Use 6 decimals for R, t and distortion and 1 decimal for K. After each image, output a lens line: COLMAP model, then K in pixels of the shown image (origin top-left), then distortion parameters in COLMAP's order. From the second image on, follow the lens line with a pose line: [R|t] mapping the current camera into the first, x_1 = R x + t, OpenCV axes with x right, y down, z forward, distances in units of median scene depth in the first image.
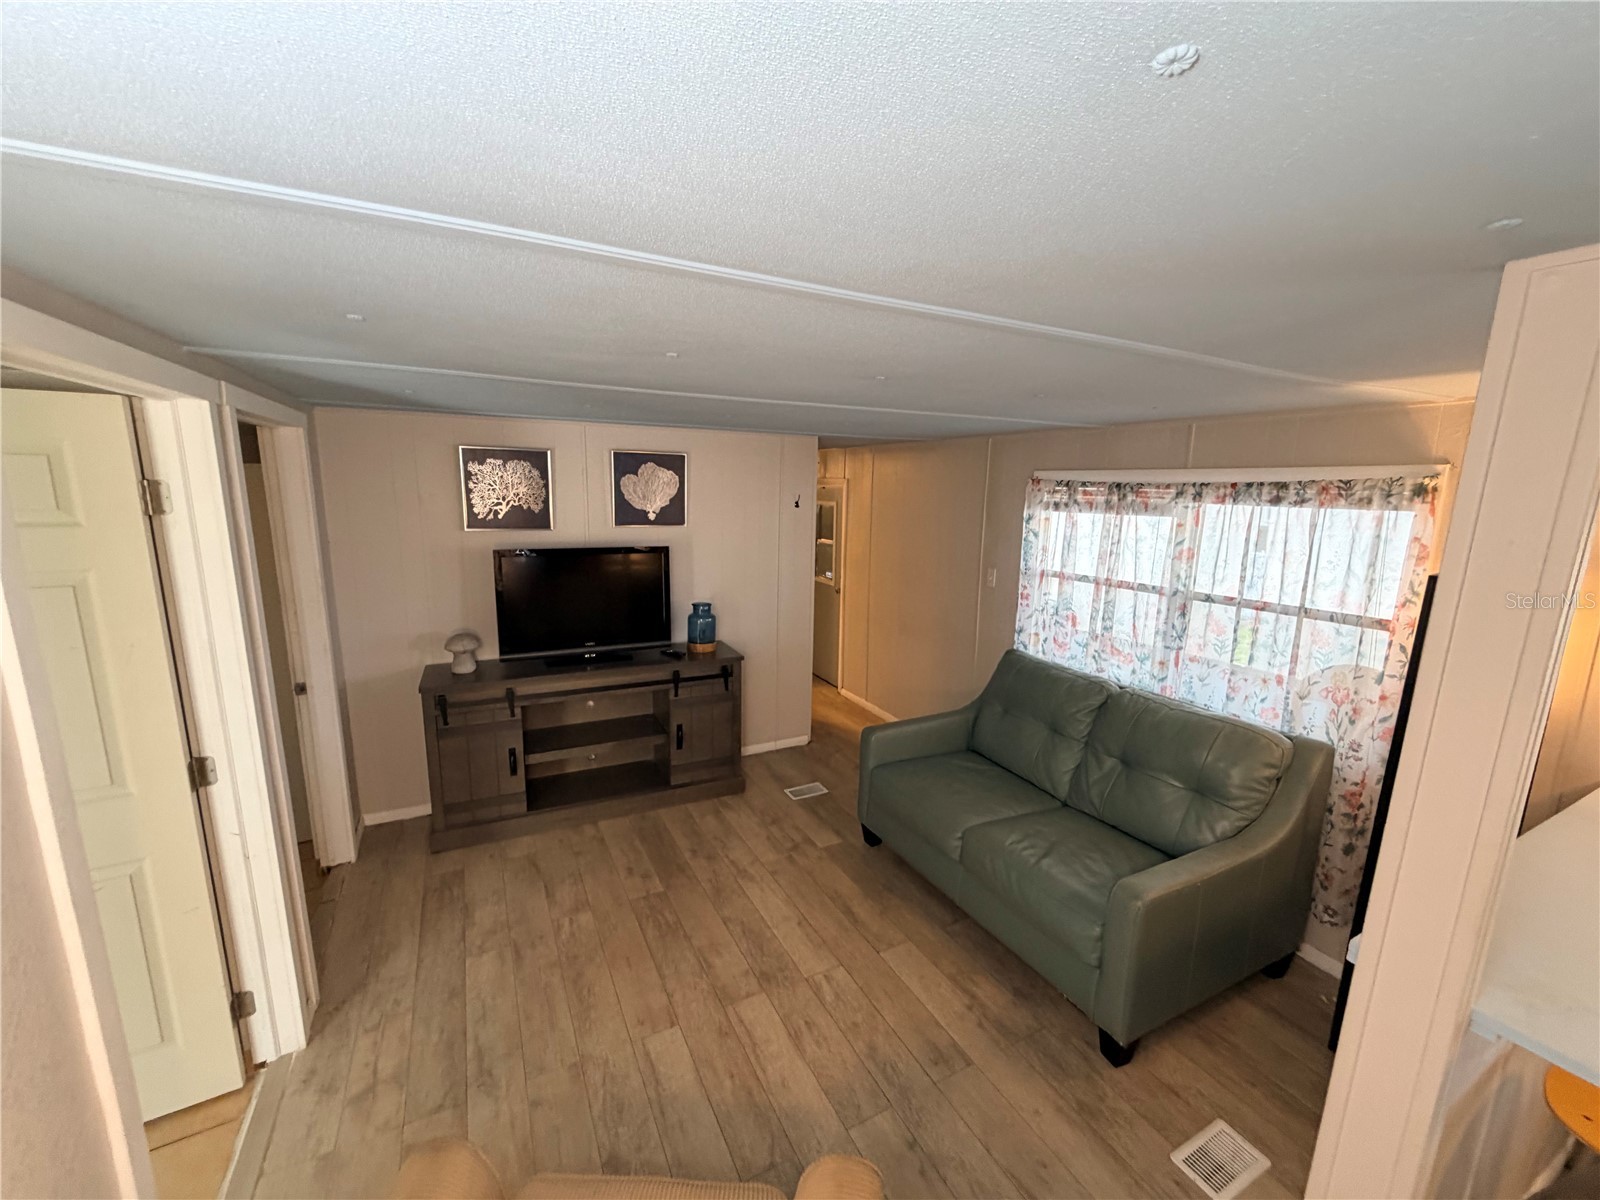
lens RADIAL K [[634.9, 0, 800.0], [0, 634.9, 600.0], [0, 0, 1]] dist [-0.005876, -0.000019]
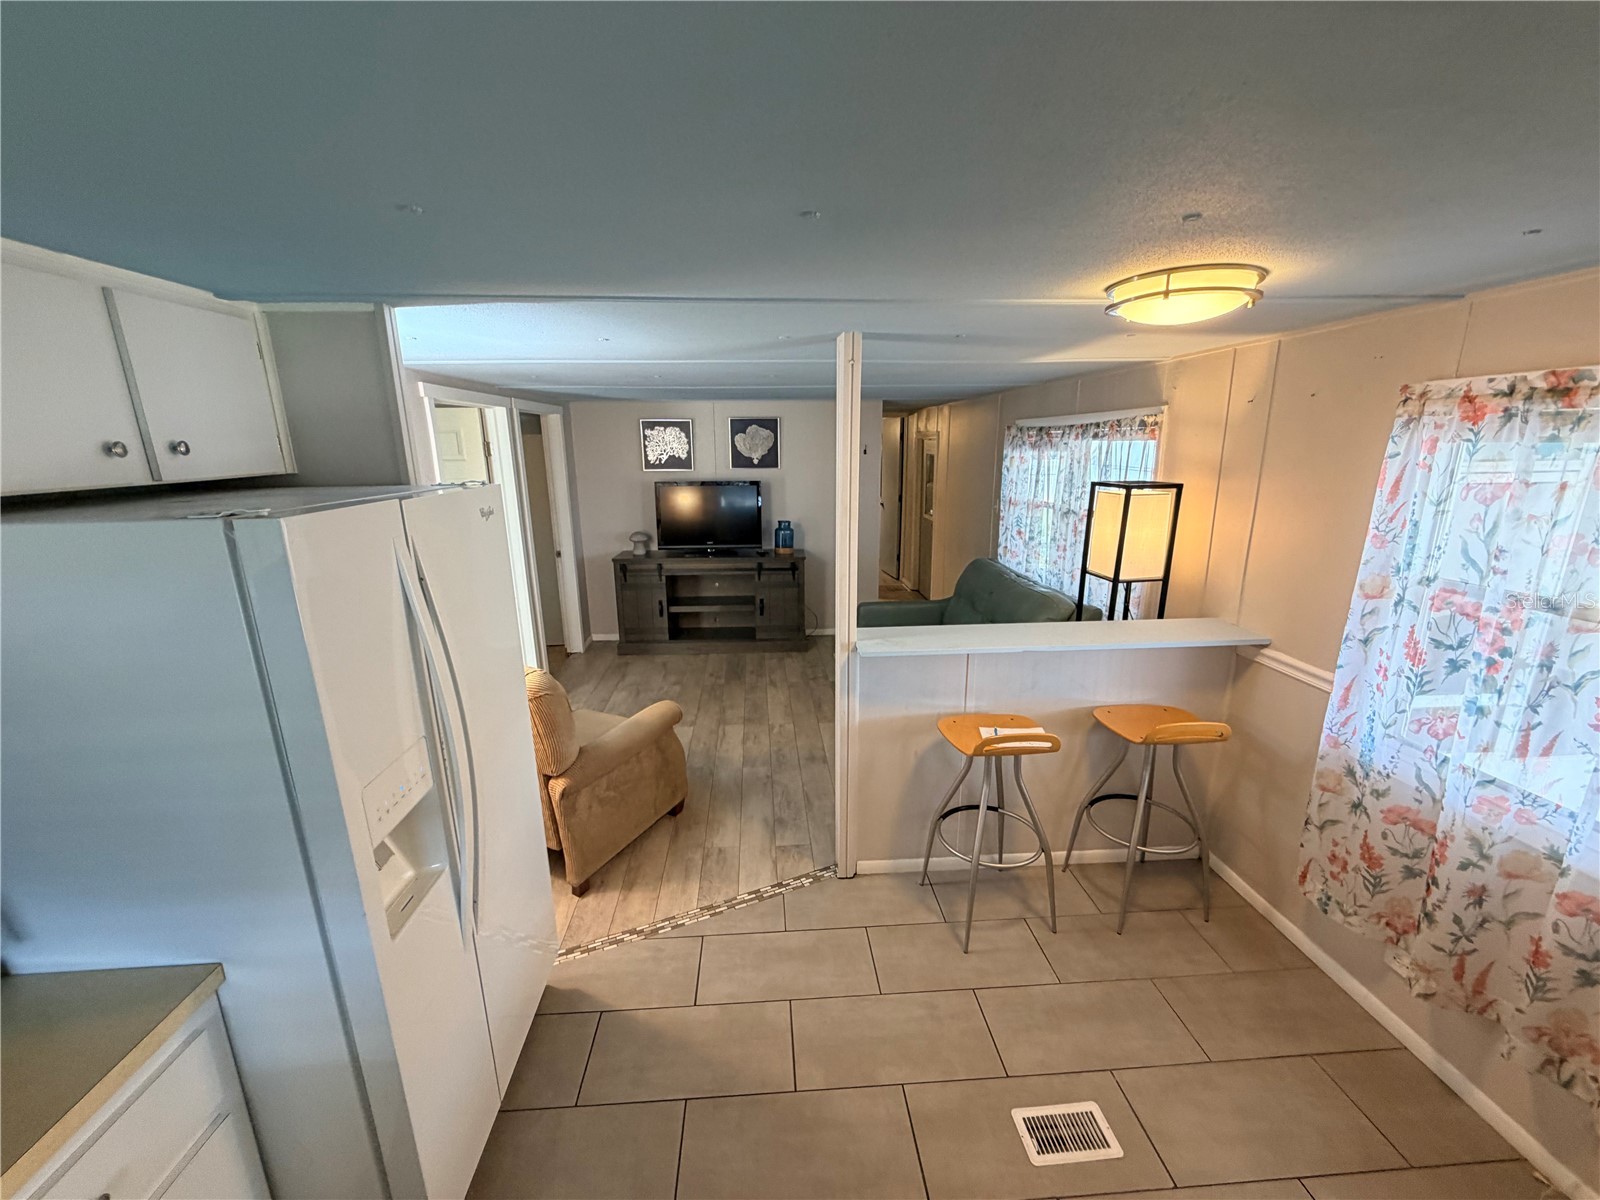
lens RADIAL K [[634.9, 0, 800.0], [0, 634.9, 600.0], [0, 0, 1]] dist [-0.005876, -0.000019]
pose [[0.917184, 0.068729, -0.392492, 0.533747], [-0.044808, 0.996554, 0.069800, 0.095698], [0.395937, -0.046433, 0.917103, -0.391466]]
